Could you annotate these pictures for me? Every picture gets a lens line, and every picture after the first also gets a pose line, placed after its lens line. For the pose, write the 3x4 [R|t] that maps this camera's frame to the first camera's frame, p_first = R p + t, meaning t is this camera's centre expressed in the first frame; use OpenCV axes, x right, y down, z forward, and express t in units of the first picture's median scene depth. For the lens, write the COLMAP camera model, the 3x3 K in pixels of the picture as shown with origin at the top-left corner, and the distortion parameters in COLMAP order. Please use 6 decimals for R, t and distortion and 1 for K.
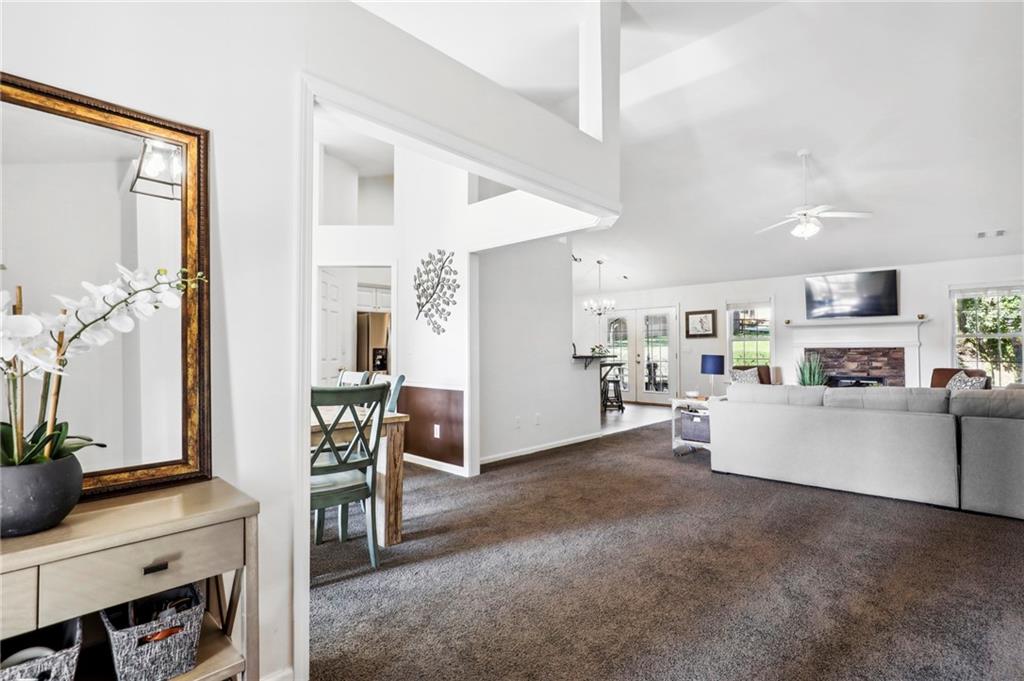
lens RADIAL K [[477.0, 0, 516.2], [0, 477.0, 343.4], [0, 0, 1]] dist [-0.016549, 0.003688]
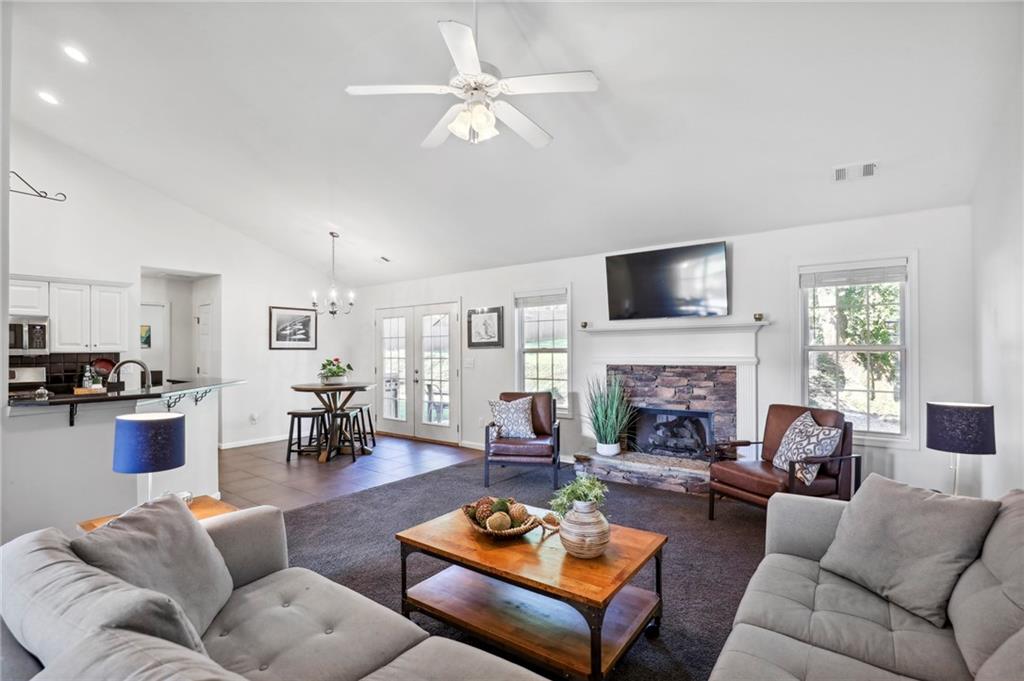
lens RADIAL K [[477.0, 0, 510.0], [0, 477.0, 351.4], [0, 0, 1]] dist [-0.016549, 0.003688]
pose [[0.992372, -0.003844, 0.123216, 0.440964], [0.002189, 0.999906, 0.013567, -0.020293], [-0.123257, -0.013193, 0.992287, 0.404574]]
